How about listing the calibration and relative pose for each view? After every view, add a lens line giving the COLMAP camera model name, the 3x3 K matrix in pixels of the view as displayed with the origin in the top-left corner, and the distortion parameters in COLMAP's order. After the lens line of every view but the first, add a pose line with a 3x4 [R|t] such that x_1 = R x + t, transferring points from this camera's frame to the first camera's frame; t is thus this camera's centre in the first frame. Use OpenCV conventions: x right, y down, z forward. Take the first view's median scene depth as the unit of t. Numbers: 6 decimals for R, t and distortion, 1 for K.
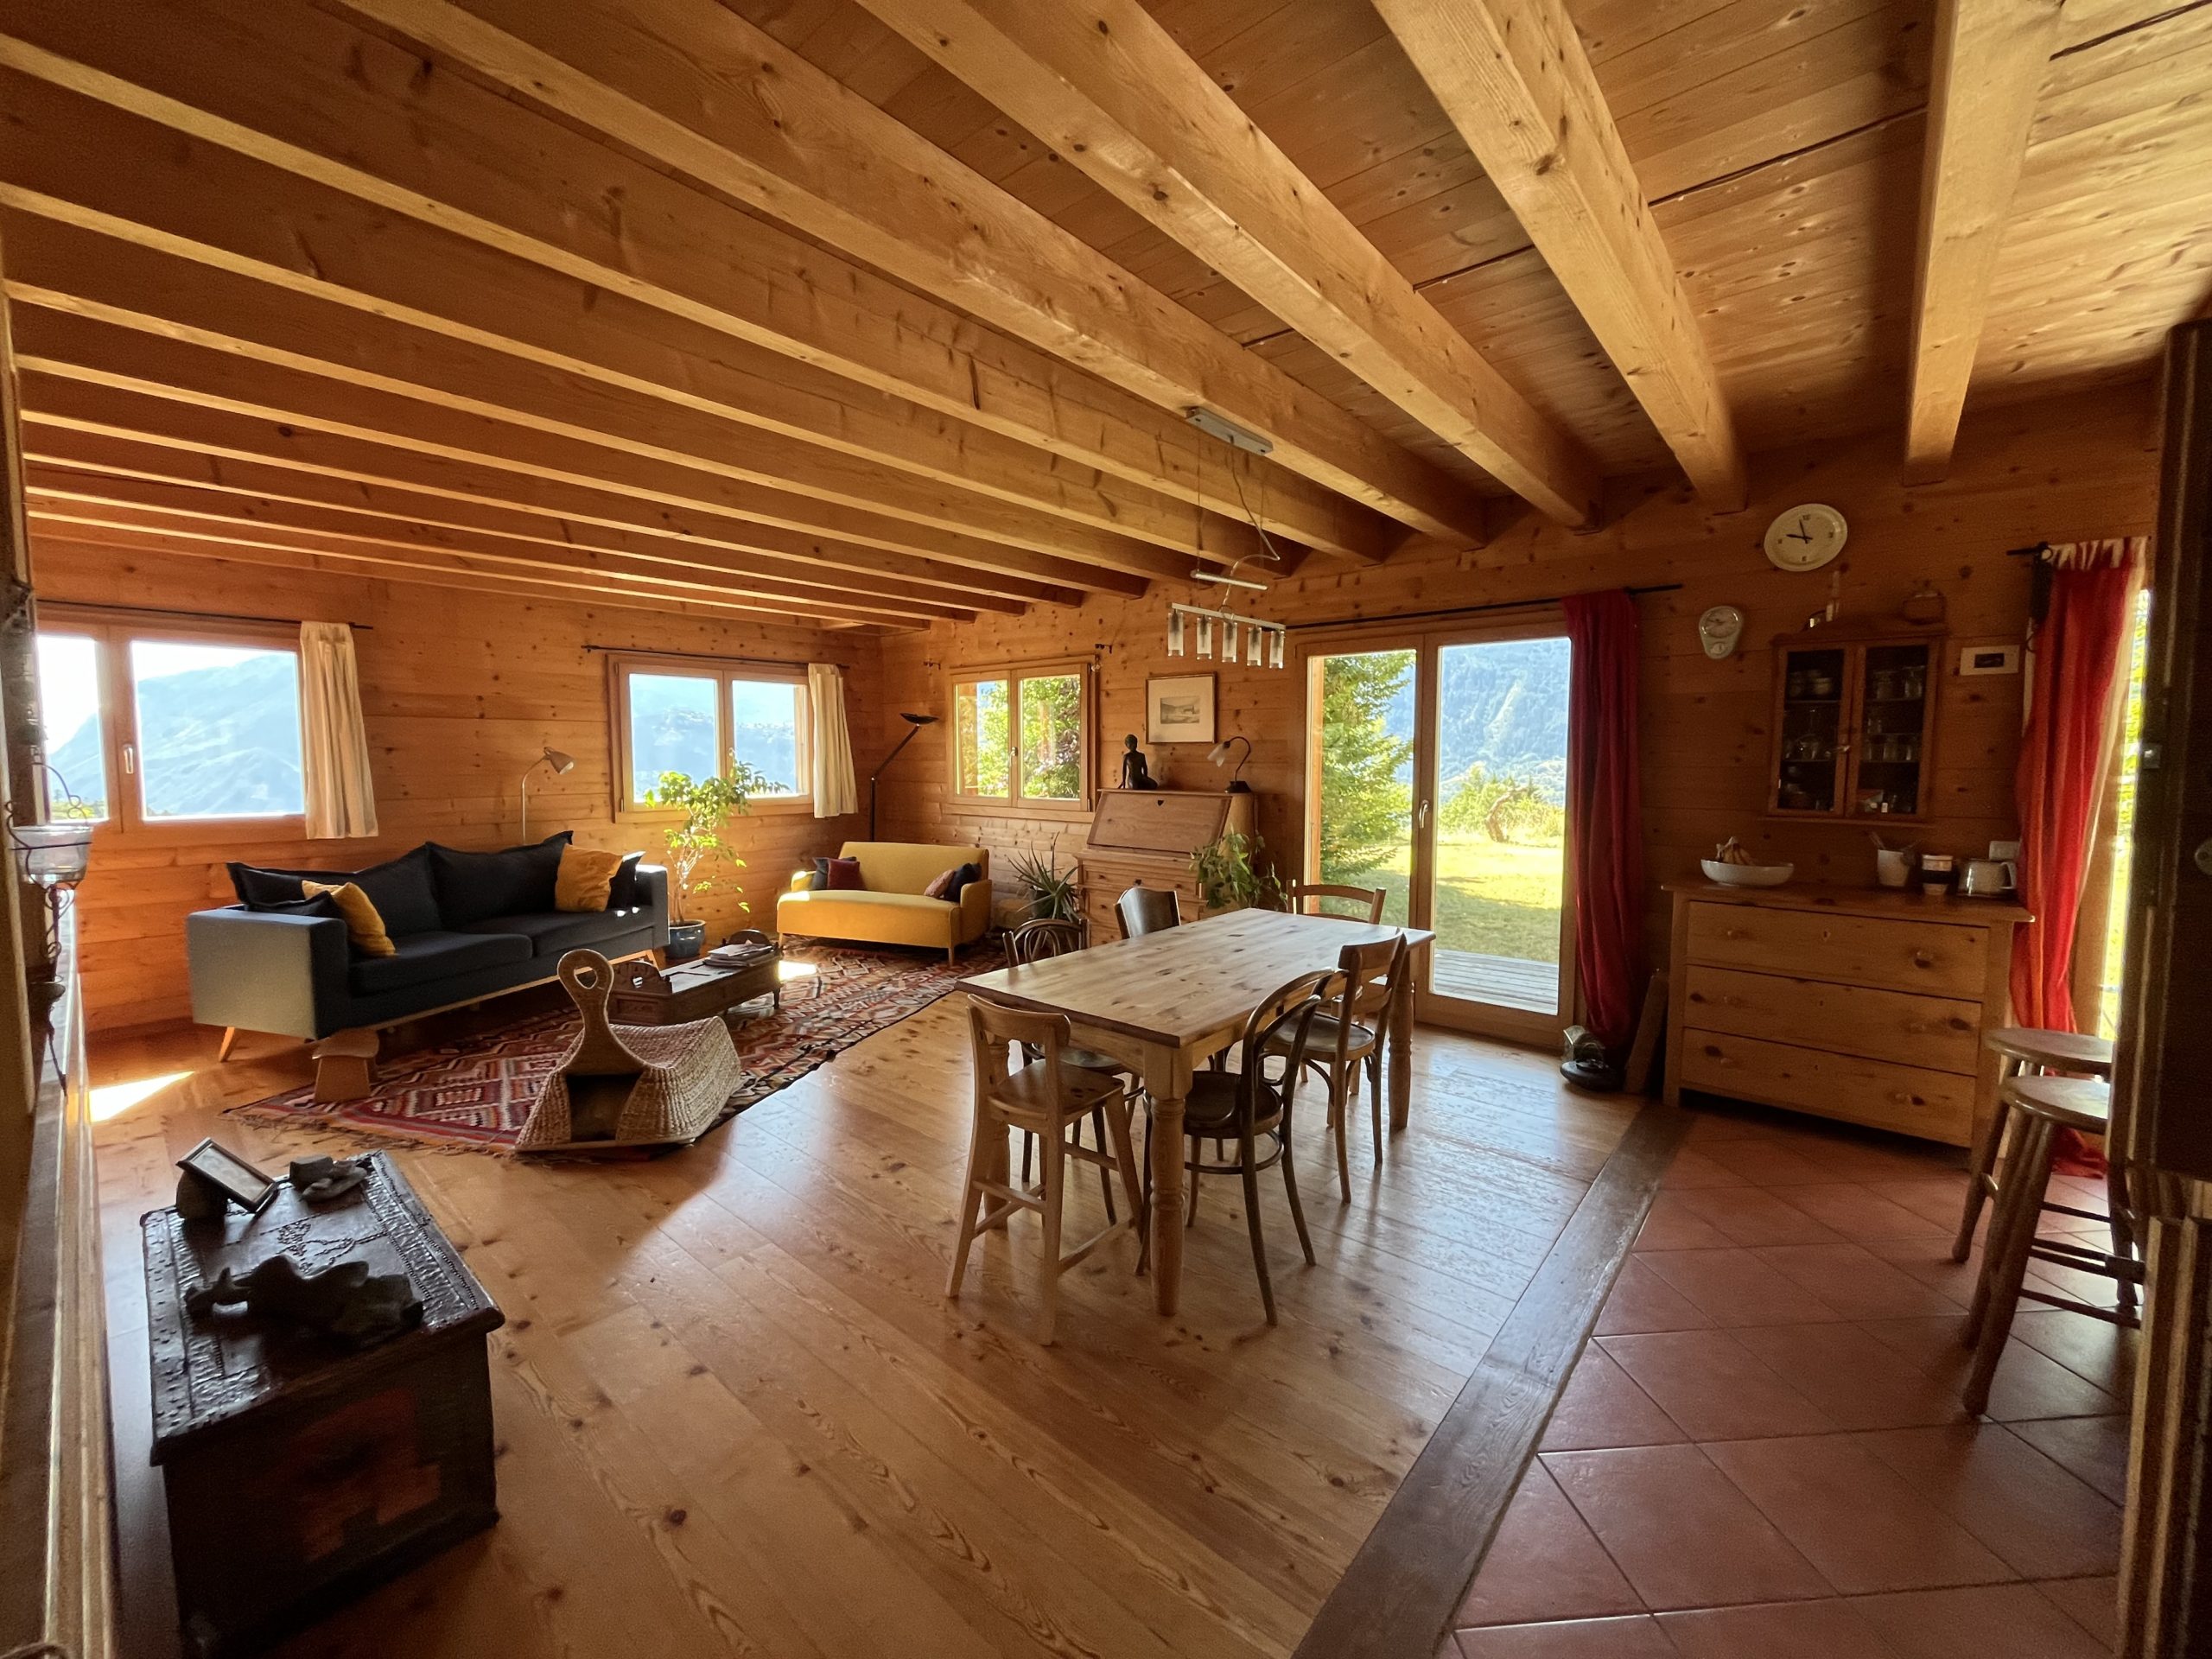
lens RADIAL K [[893.0, 0, 1095.0], [0, 893.0, 820.4], [0, 0, 1]] dist [-0.000202, -0.000062]
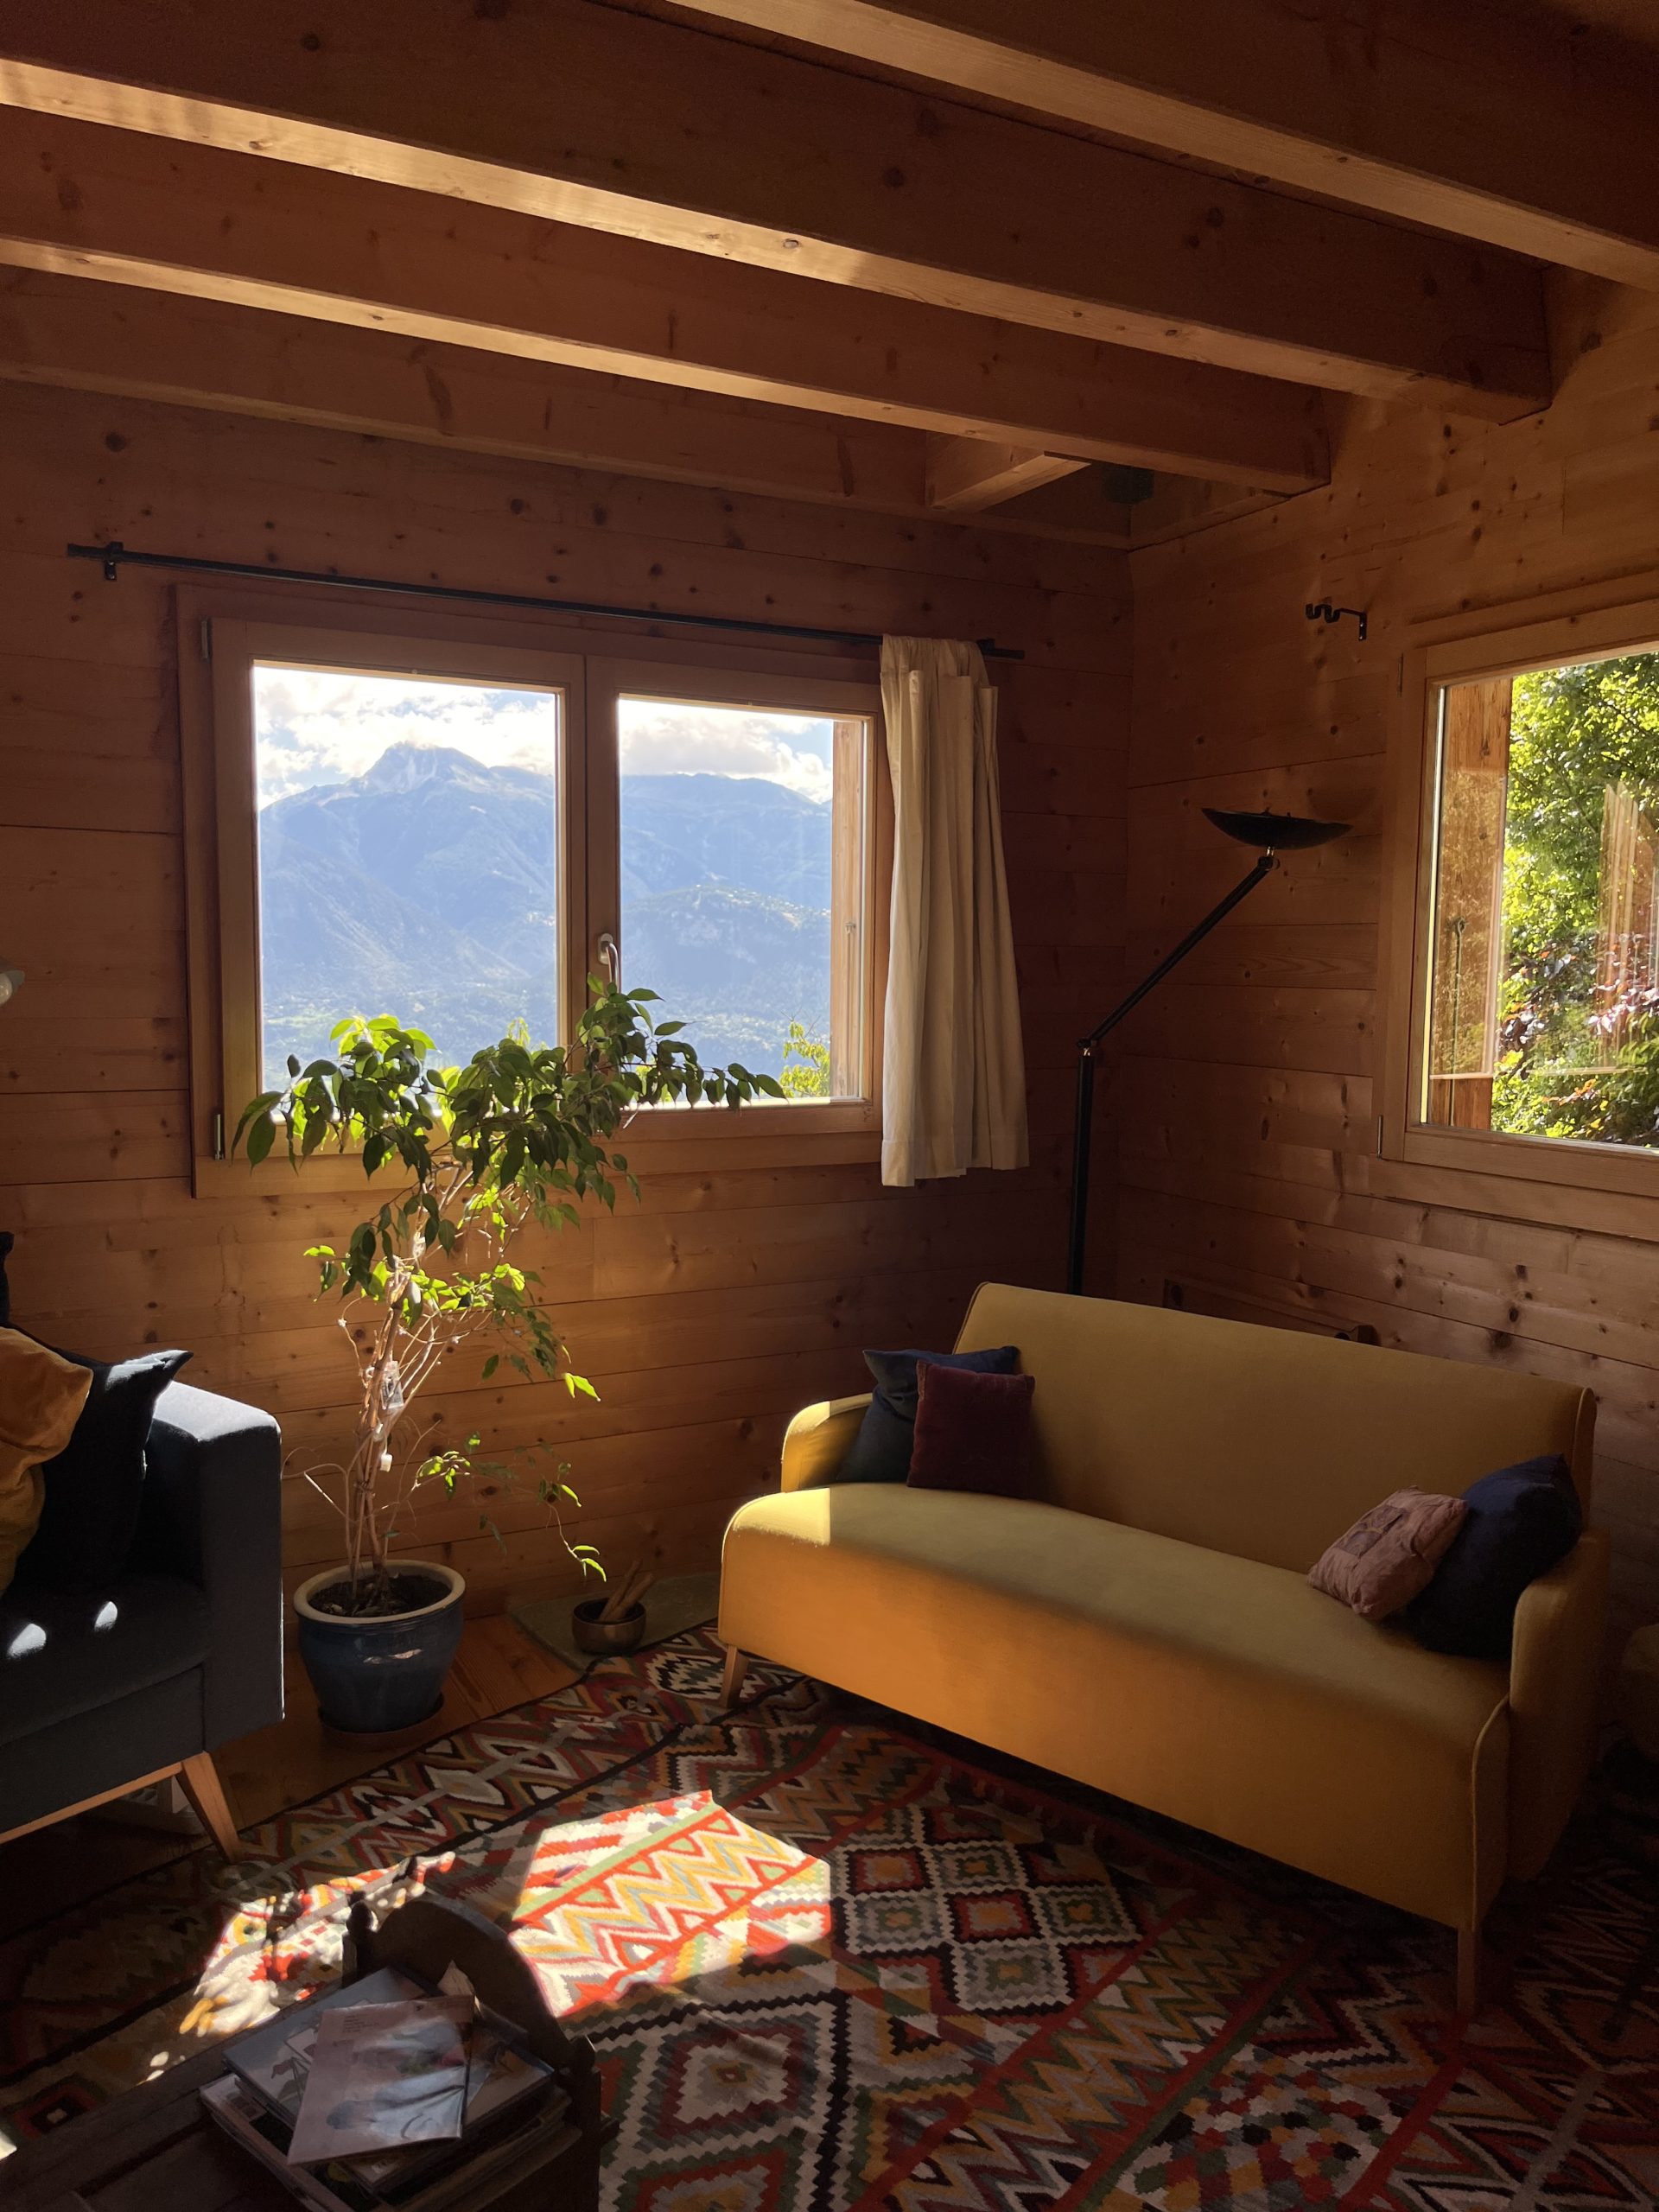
lens RADIAL K [[1694.9, 0, 829.2], [0, 1694.9, 1122.3], [0, 0, 1]] dist [0.059079, 0.000641]
pose [[0.934834, 0.044648, -0.352267, -0.149662], [-0.038345, 0.998955, 0.024853, -0.037896], [0.353009, -0.009726, 0.935570, 0.523023]]
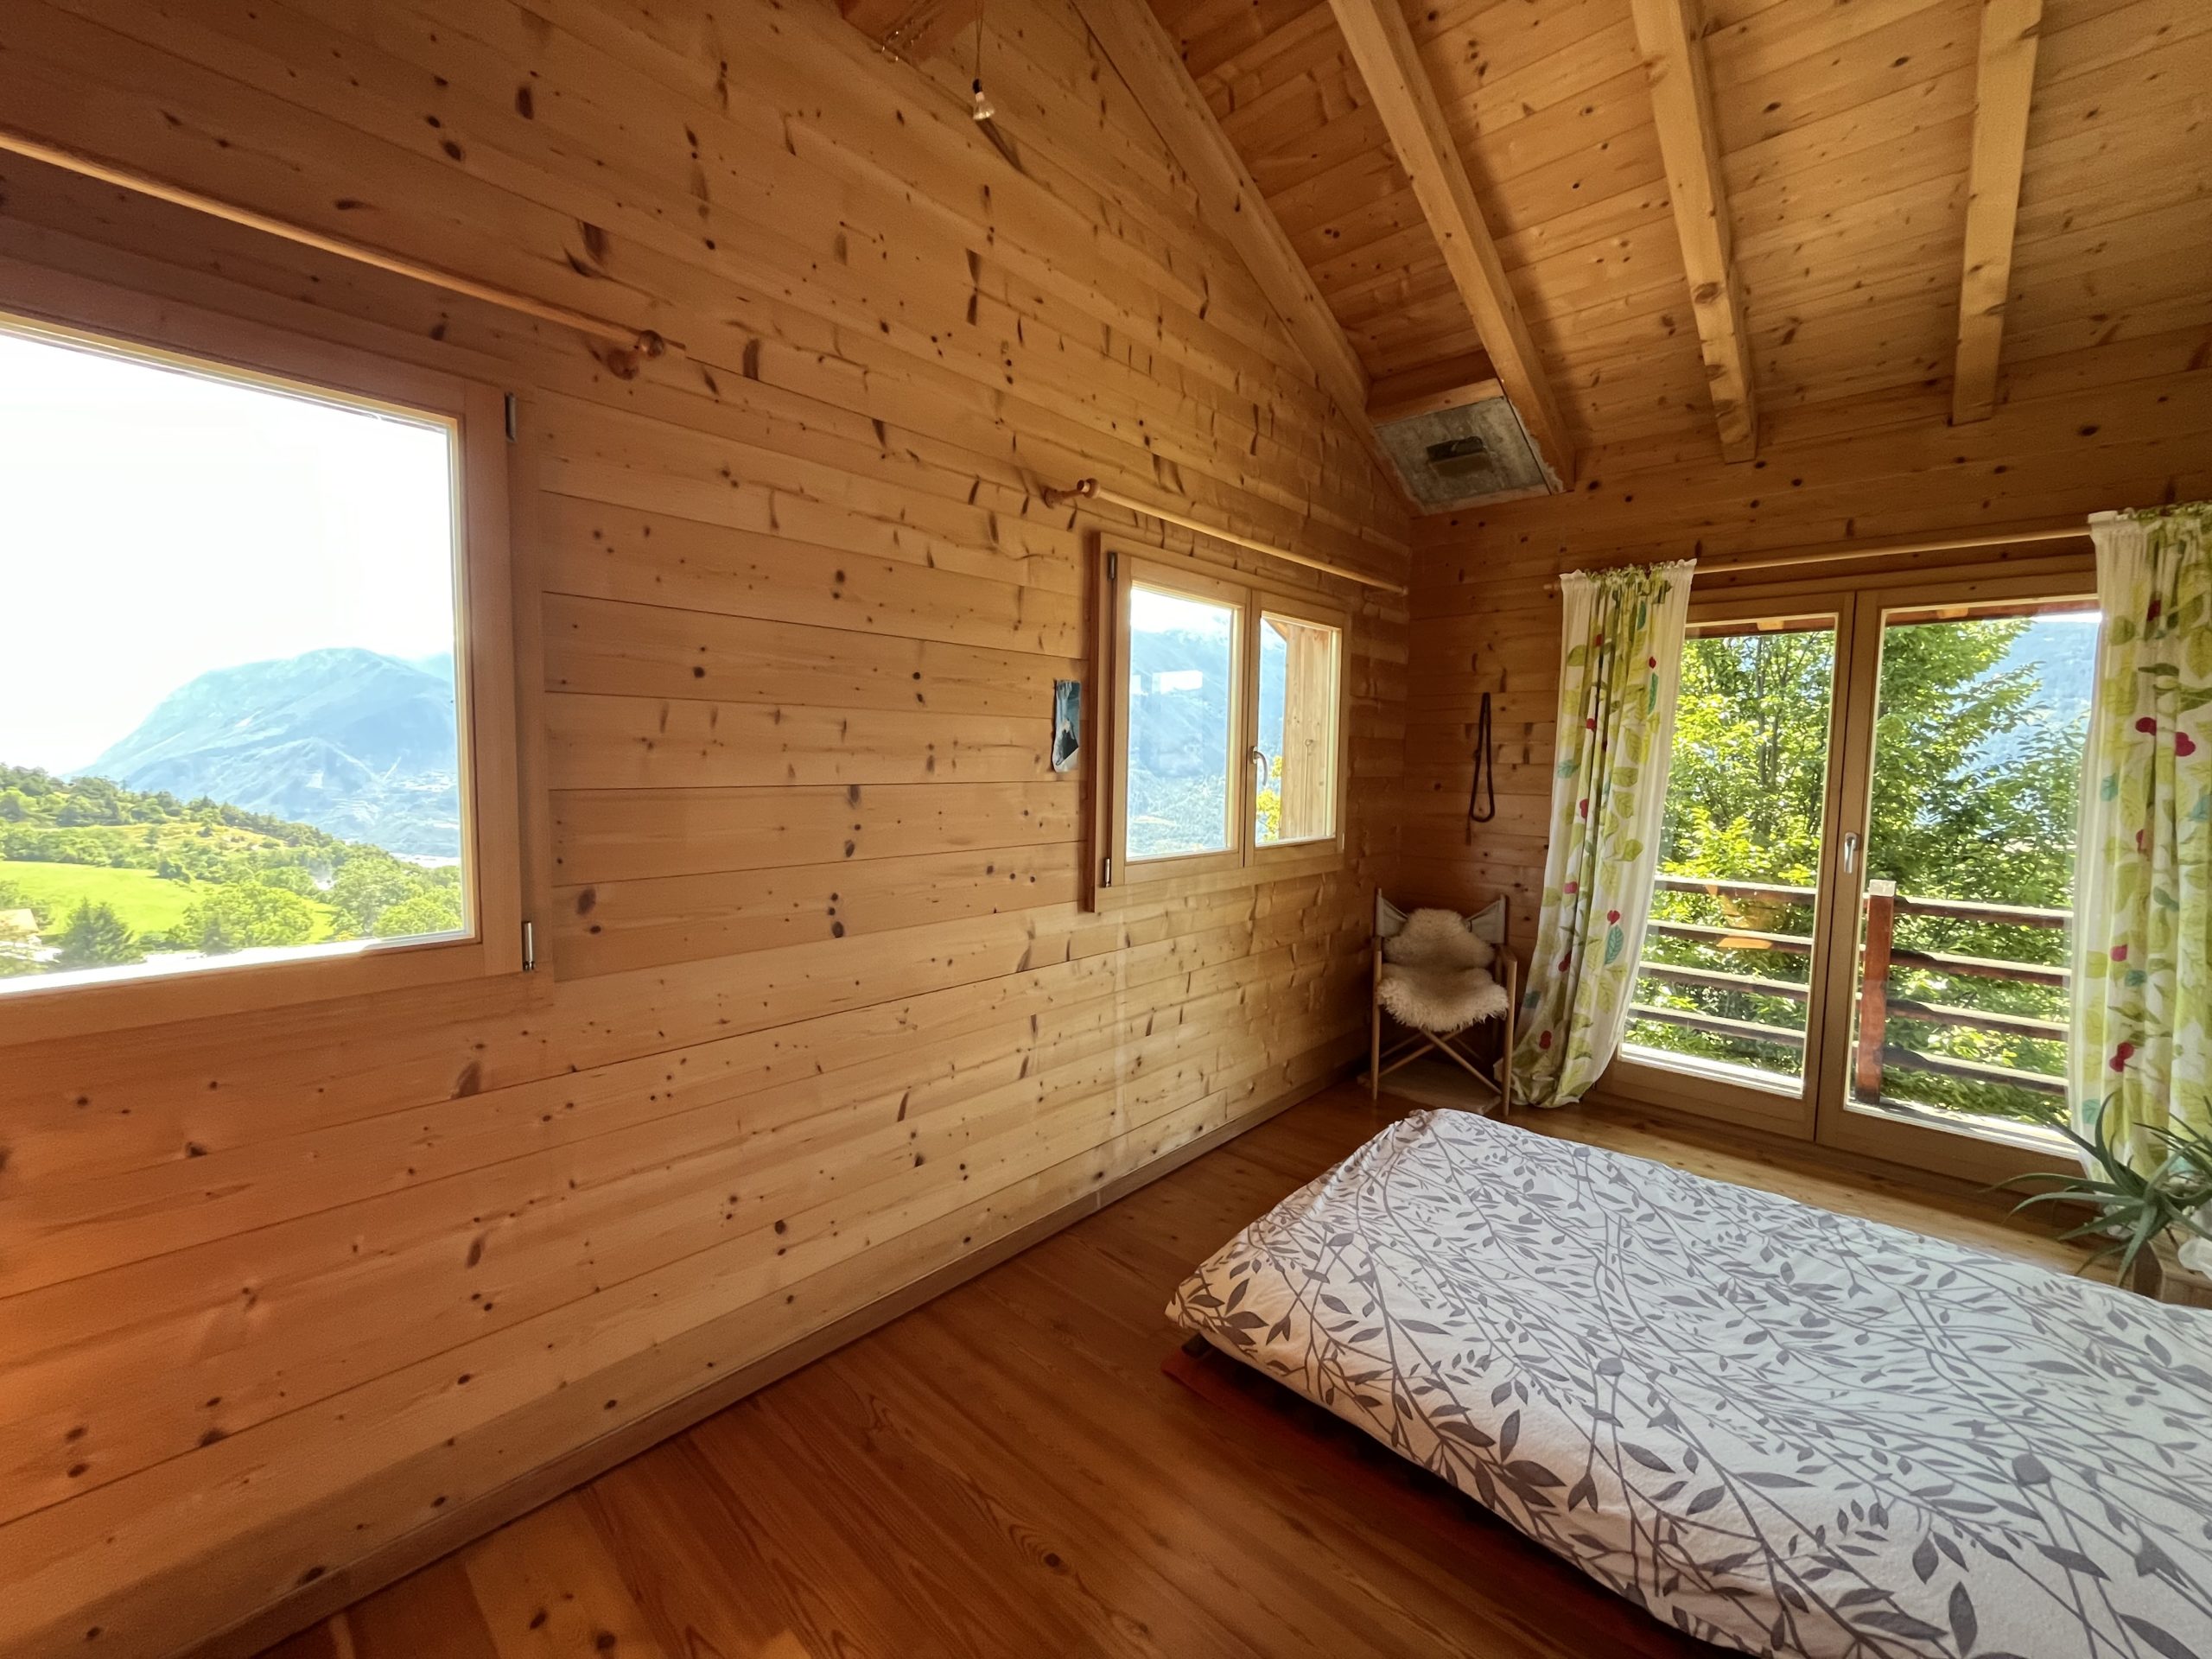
lens RADIAL K [[893.0, 0, 1104.2], [0, 893.0, 818.1], [0, 0, 1]] dist [-0.000202, -0.000062]
pose [[0.999453, 0.016969, -0.028380, -0.478822], [-0.017095, 0.999845, -0.004193, -0.038467], [0.028304, 0.004675, 0.999588, 0.507424]]
